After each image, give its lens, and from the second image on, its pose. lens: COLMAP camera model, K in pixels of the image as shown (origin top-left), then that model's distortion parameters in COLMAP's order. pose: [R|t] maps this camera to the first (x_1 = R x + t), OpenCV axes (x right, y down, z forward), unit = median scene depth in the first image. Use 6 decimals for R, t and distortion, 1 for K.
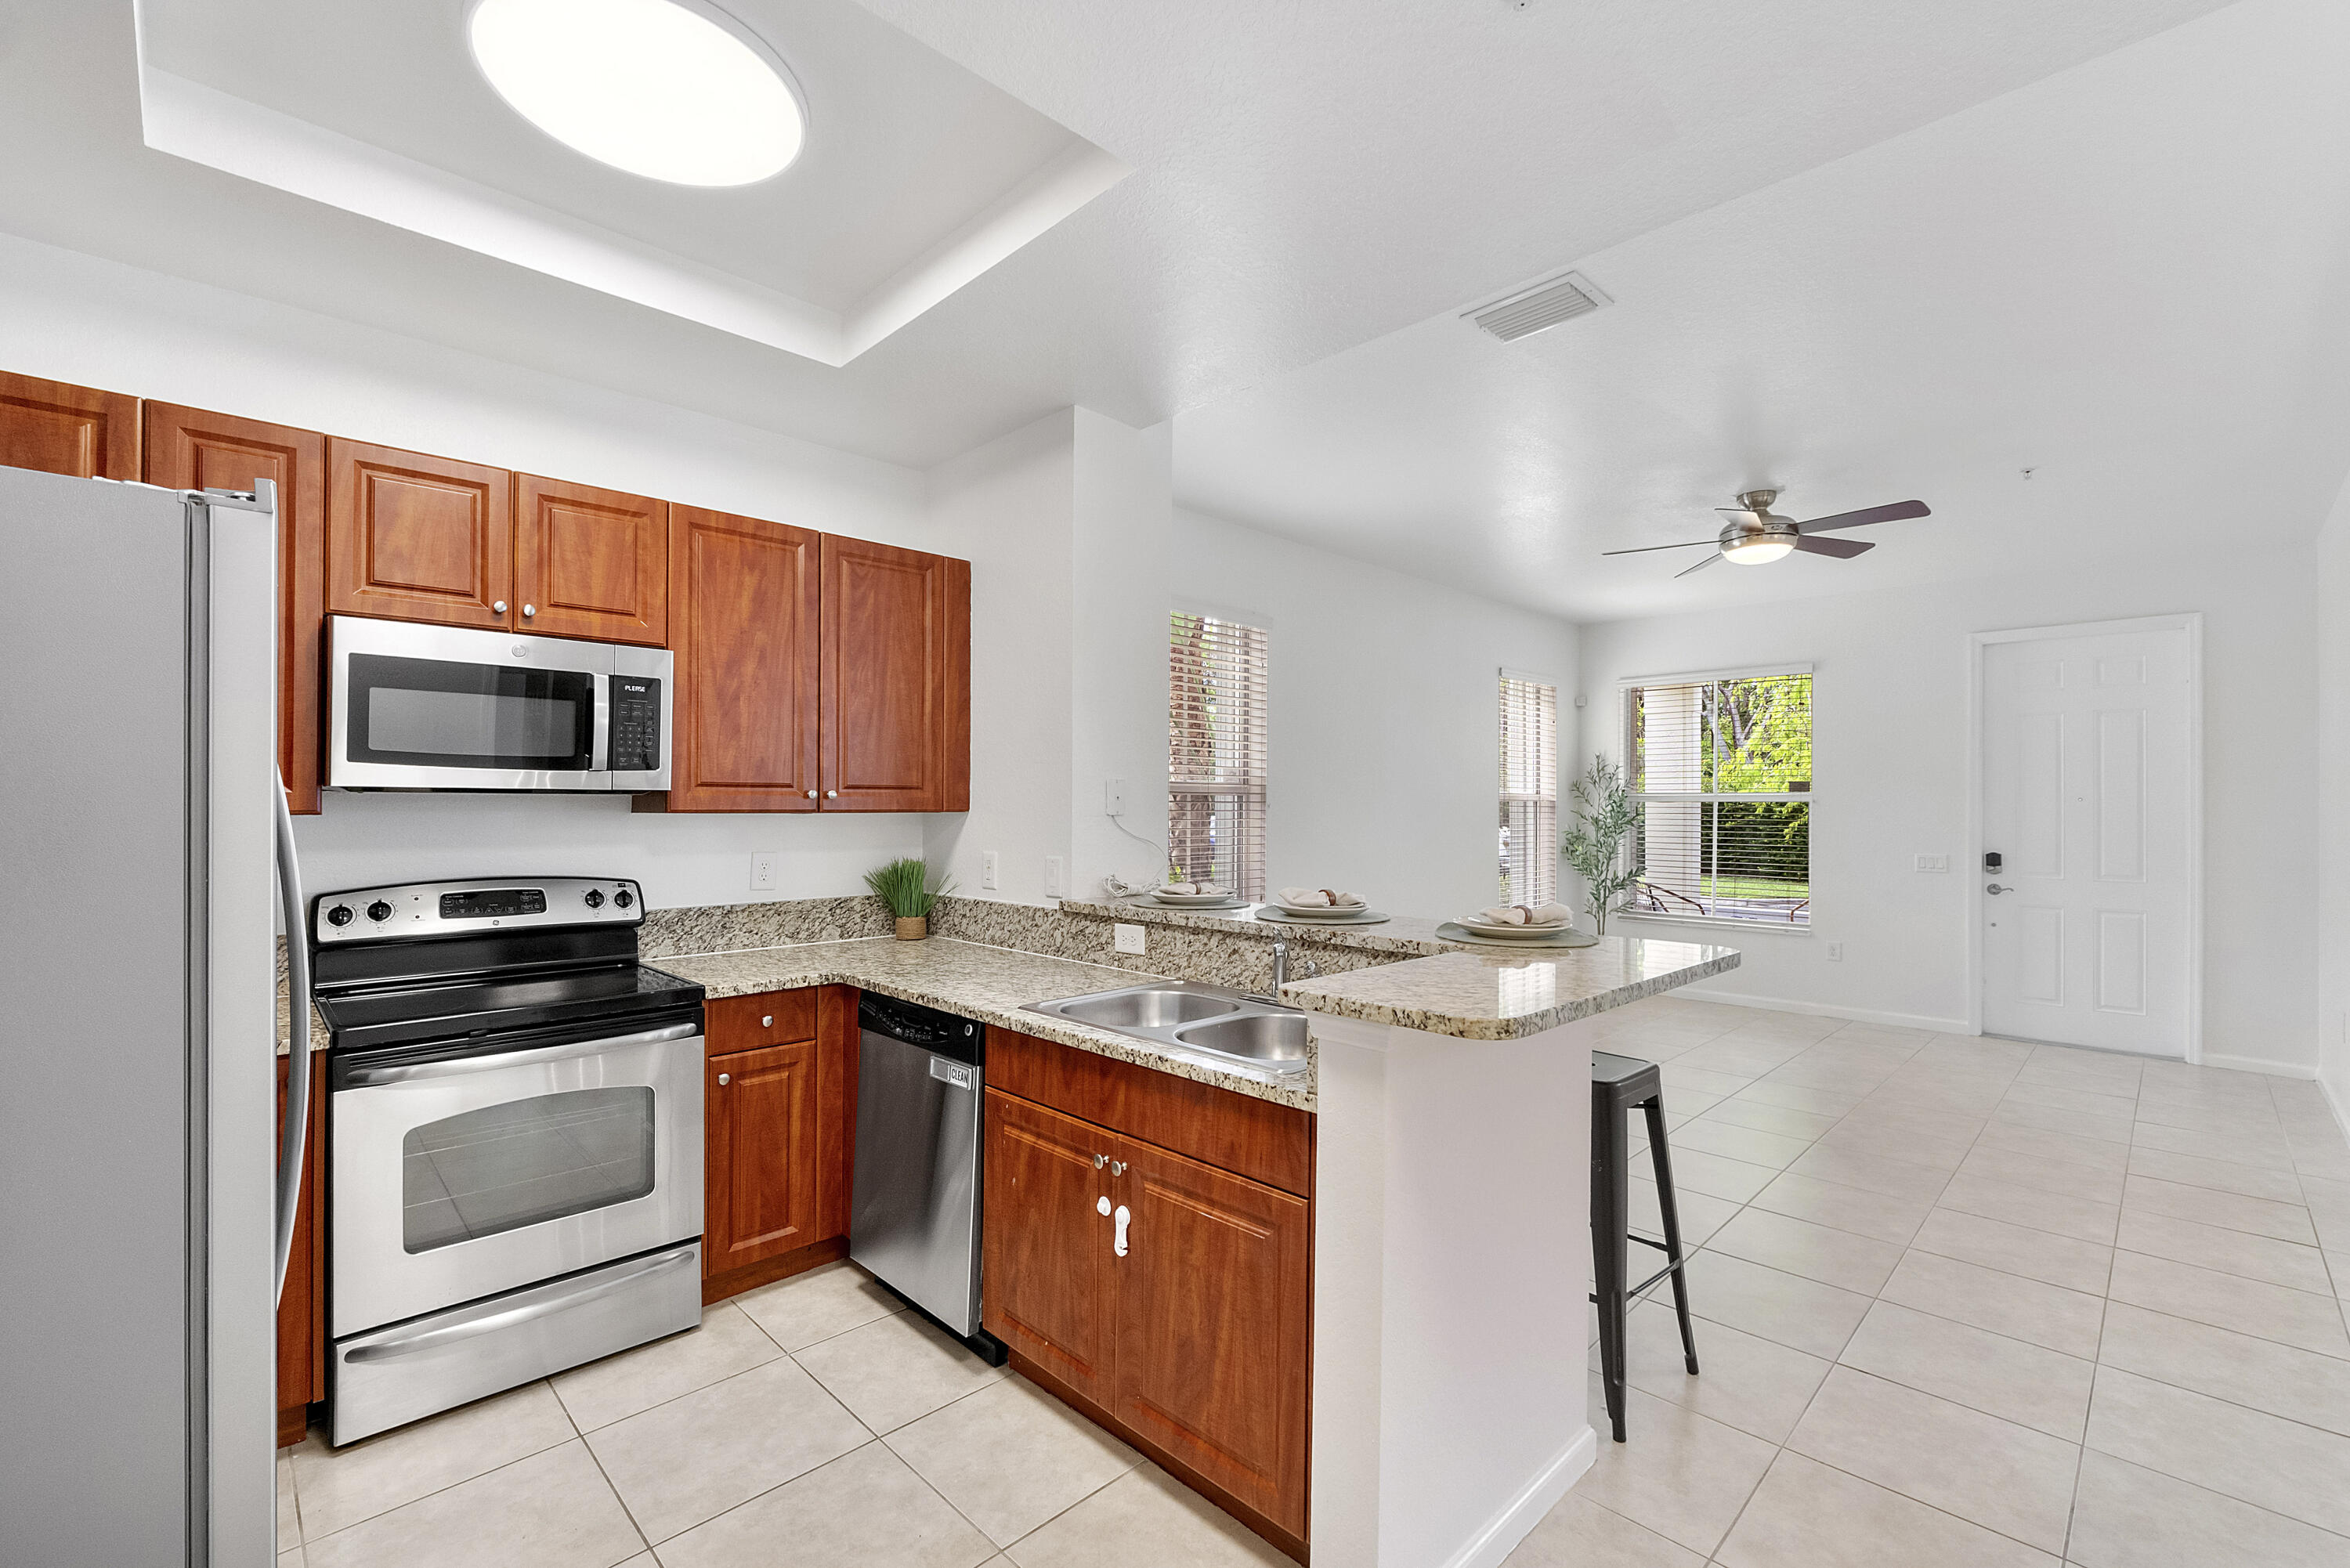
lens RADIAL K [[1008.4, 0, 1184.9], [0, 1008.4, 794.6], [0, 0, 1]] dist [-0.000005, -0.000993]
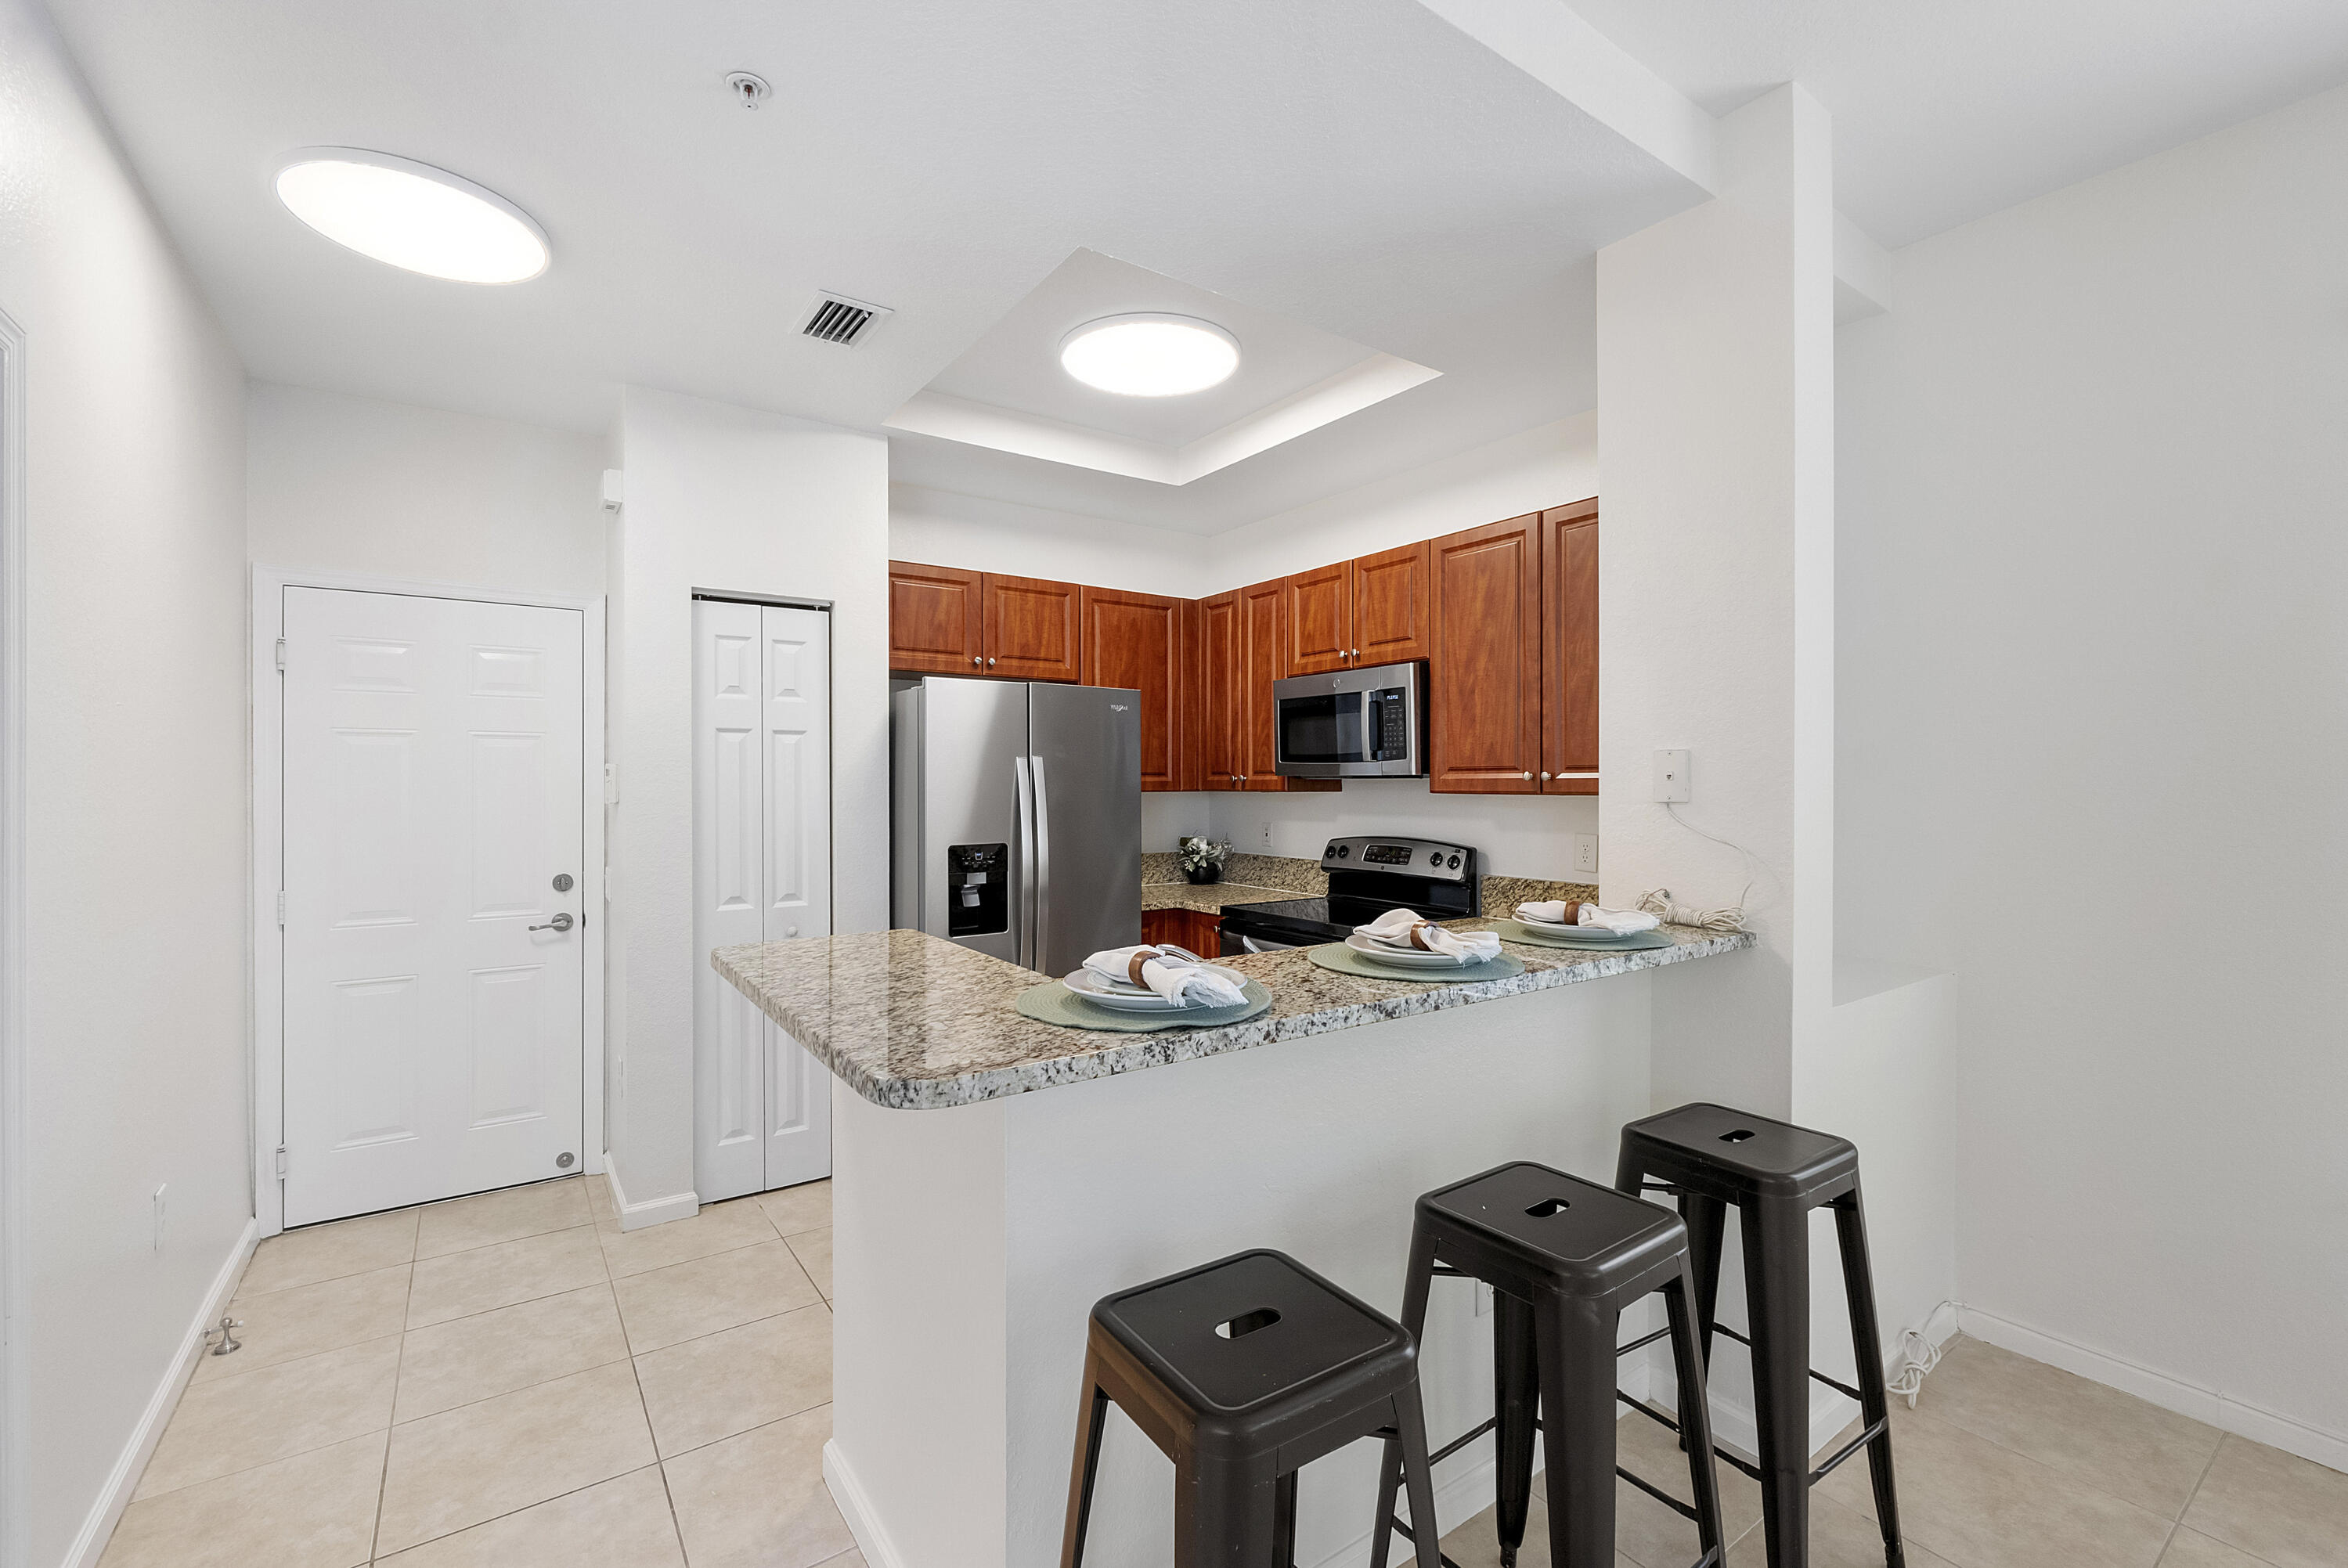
lens RADIAL K [[1006.3, 0, 1178.3], [0, 1006.3, 784.4], [0, 0, 1]] dist [0.002219, -0.002300]
pose [[-0.173711, 0.000429, -0.984797, 0.721073], [0.010196, 0.999947, -0.001363, 0.005704], [0.984744, -0.010277, -0.173706, 0.876885]]
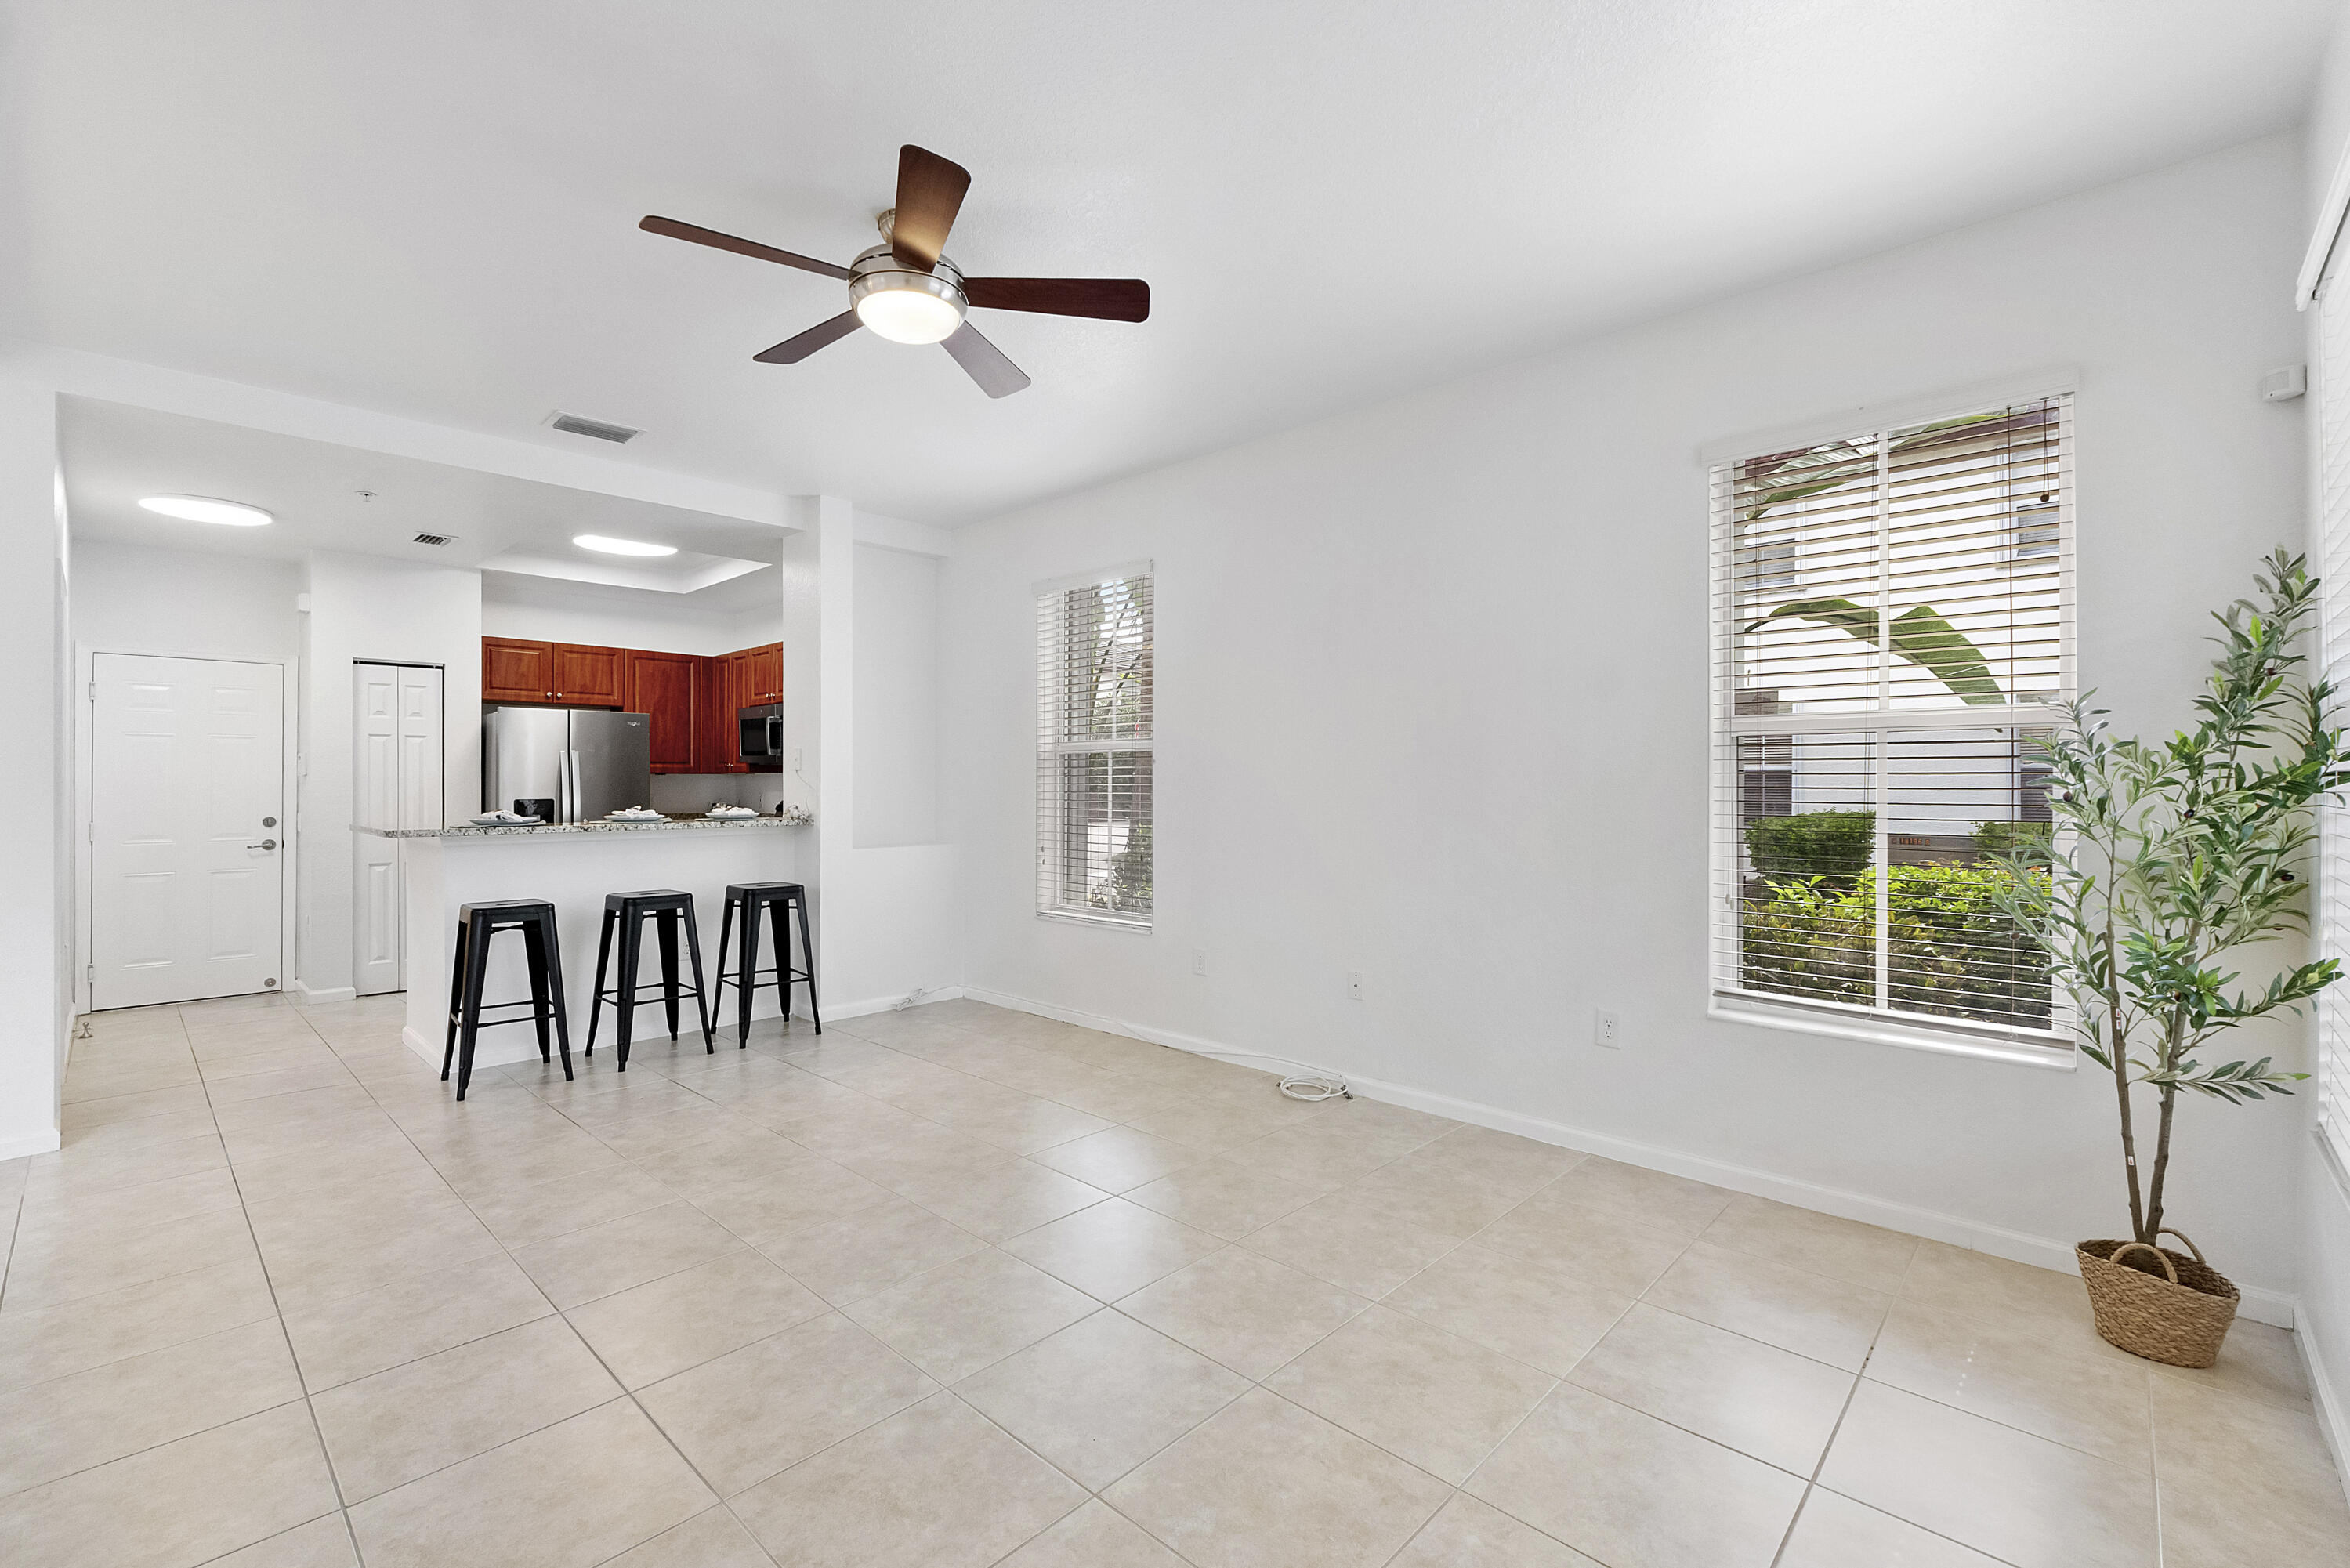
lens RADIAL K [[1008.5, 0, 1179.9], [0, 1008.5, 780.0], [0, 0, 1]] dist [-0.000005, -0.000993]
pose [[0.035383, -0.007056, -0.999349, 1.797754], [0.012566, 0.999899, -0.006615, 0.063826], [0.999295, -0.012324, 0.035468, 1.738951]]
